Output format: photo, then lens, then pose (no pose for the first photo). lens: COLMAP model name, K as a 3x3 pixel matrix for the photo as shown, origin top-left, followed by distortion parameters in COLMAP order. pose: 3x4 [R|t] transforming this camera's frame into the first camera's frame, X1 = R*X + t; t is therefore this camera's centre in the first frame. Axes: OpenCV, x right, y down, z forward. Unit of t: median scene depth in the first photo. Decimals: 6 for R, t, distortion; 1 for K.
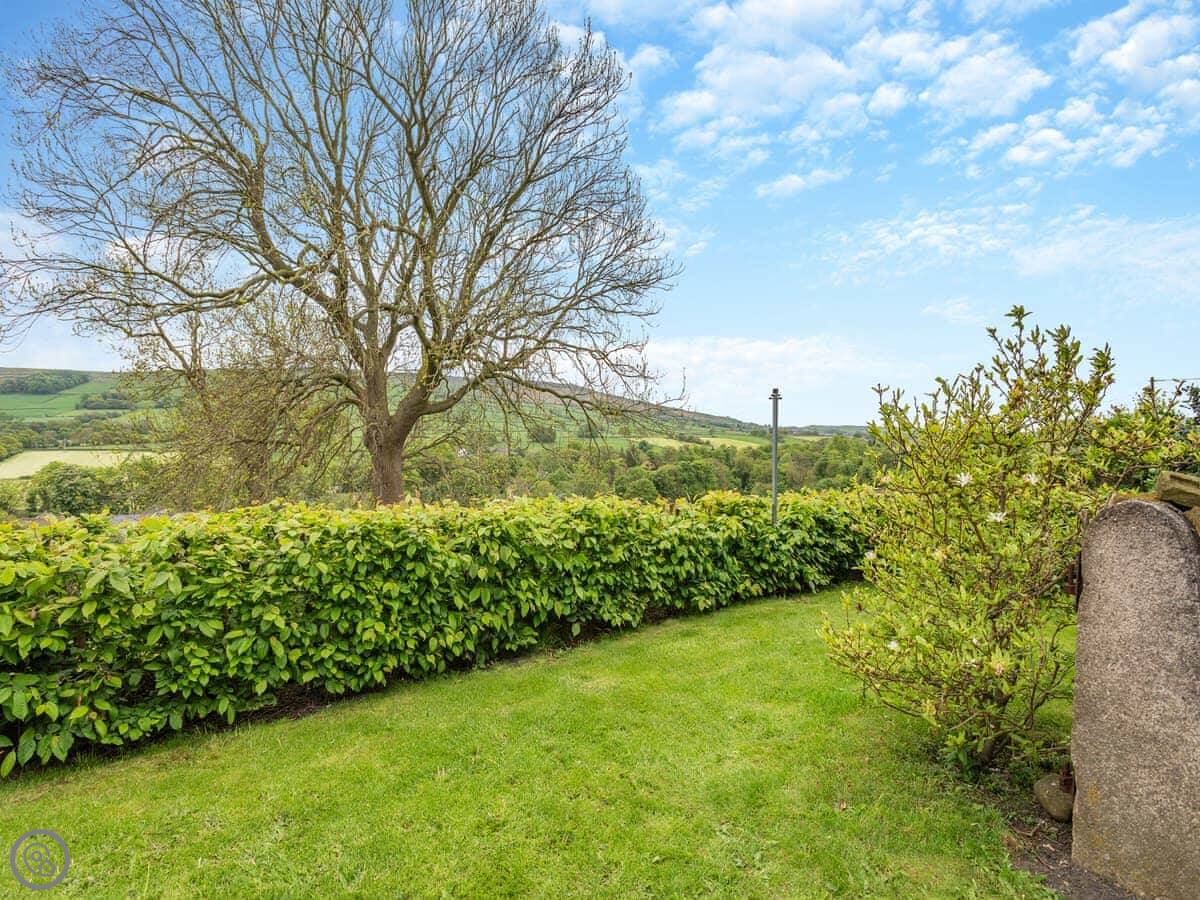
lens RADIAL K [[651.3, 0, 602.1], [0, 651.3, 453.2], [0, 0, 1]] dist [-0.002766, 0.003251]
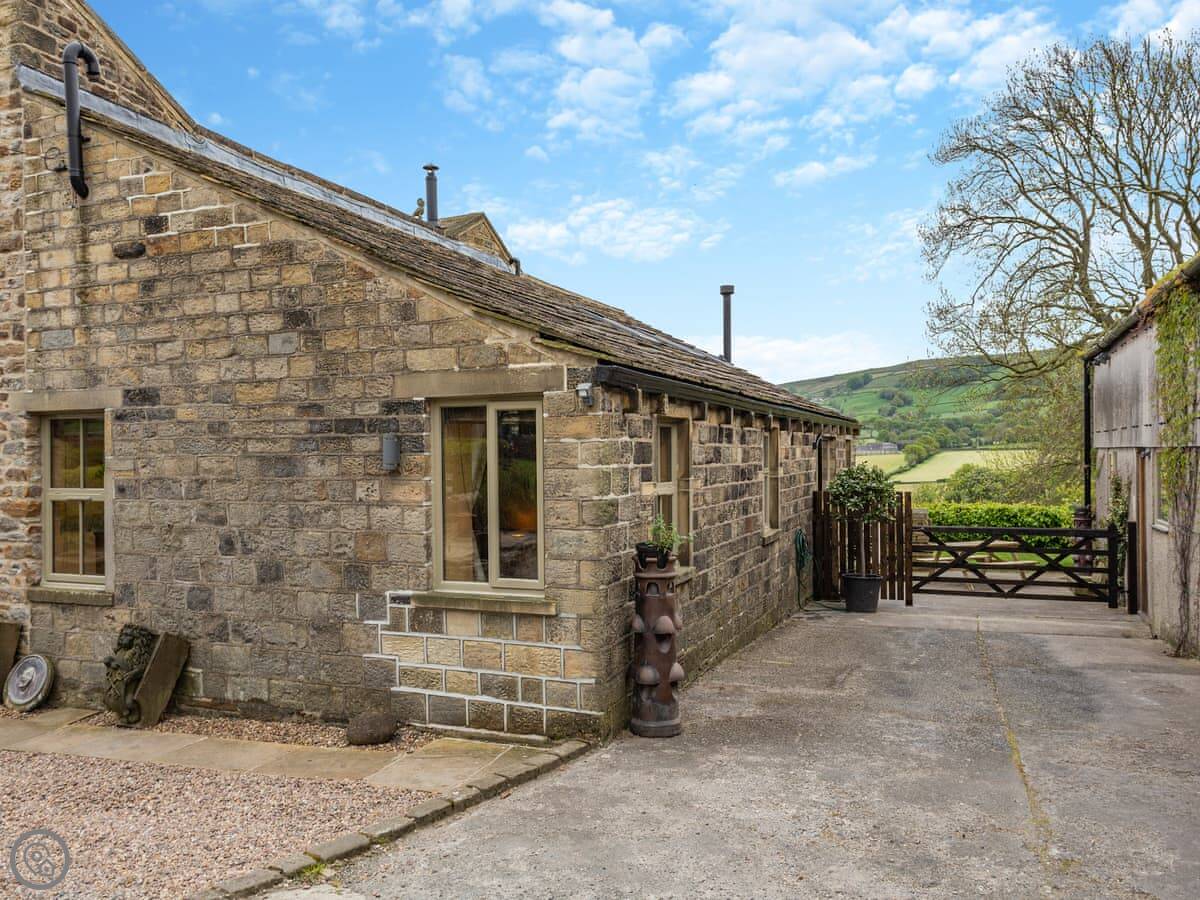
lens RADIAL K [[912.9, 0, 609.6], [0, 912.9, 448.4], [0, 0, 1]] dist [0.037048, 0.002196]
pose [[0.477774, -0.013474, -0.878380, 0.689942], [0.011834, 0.999890, -0.008901, -0.045953], [0.878403, -0.006142, 0.477881, -0.757201]]
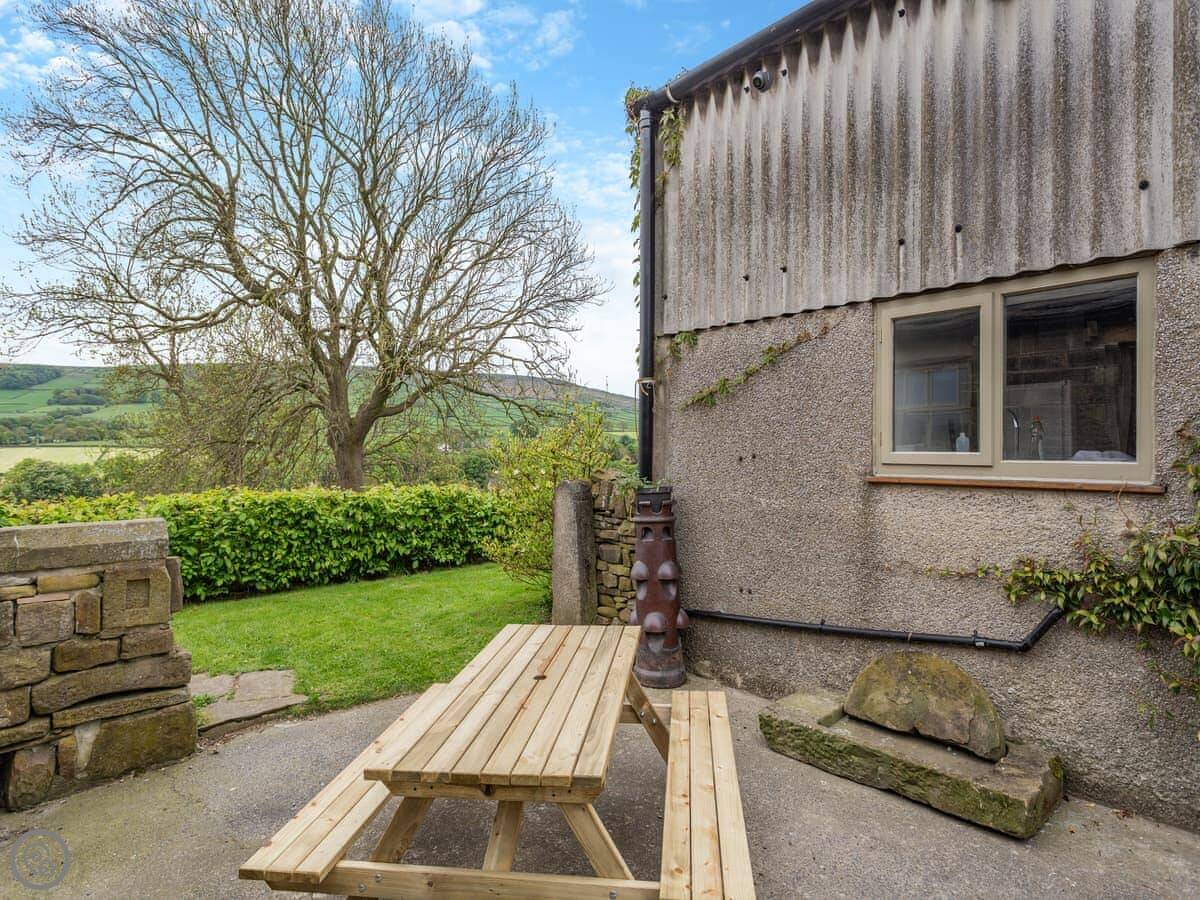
lens RADIAL K [[651.3, 0, 601.7], [0, 651.3, 450.5], [0, 0, 1]] dist [-0.002766, 0.003251]
pose [[0.999688, -0.003825, 0.024698, 0.100989], [0.003711, 0.999982, 0.004671, -0.006168], [-0.024715, -0.004578, 0.999684, -0.171314]]
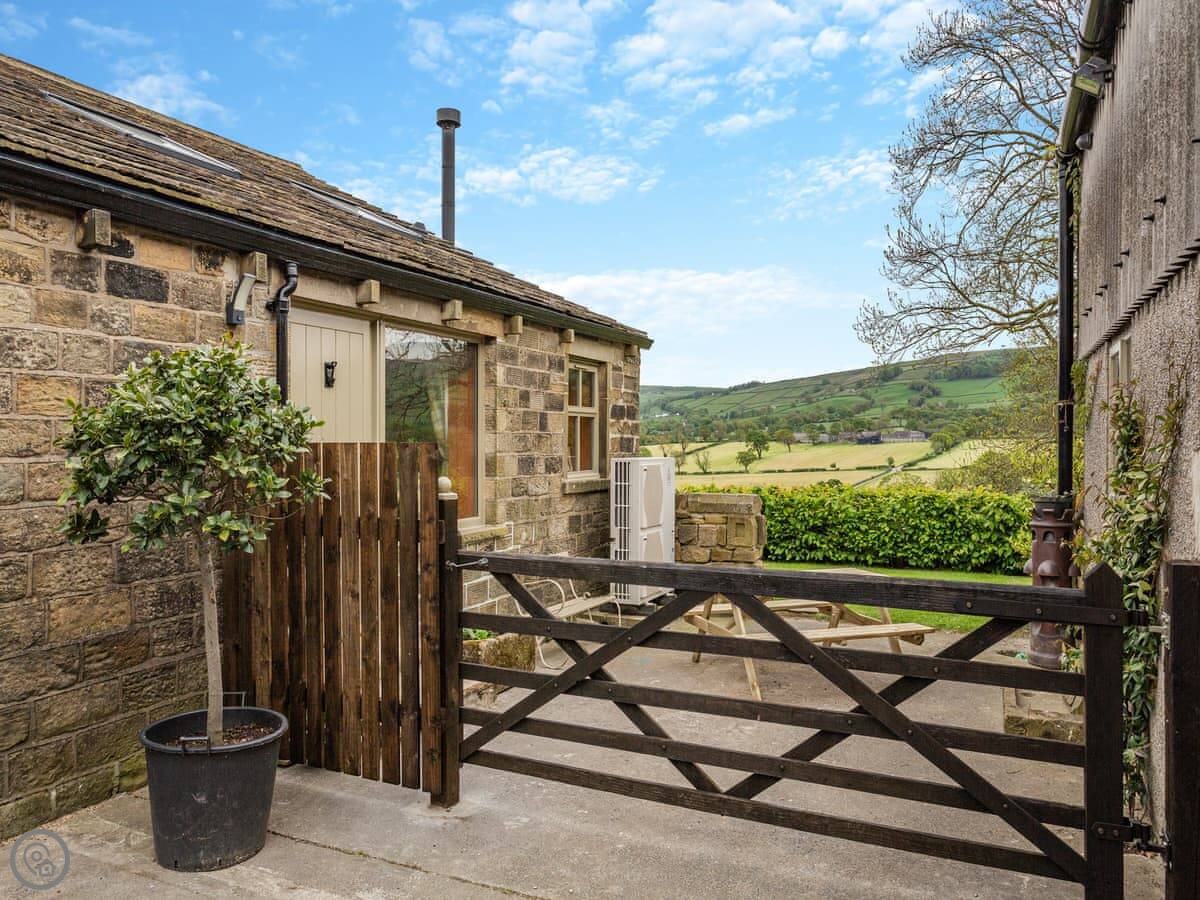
lens RADIAL K [[835.8, 0, 591.2], [0, 835.8, 441.8], [0, 0, 1]] dist [0.019250, 0.000674]
pose [[0.409312, -0.003091, -0.912389, 0.370839], [0.004352, 0.999989, -0.001435, -0.015294], [0.912384, -0.003383, 0.409322, -0.255754]]
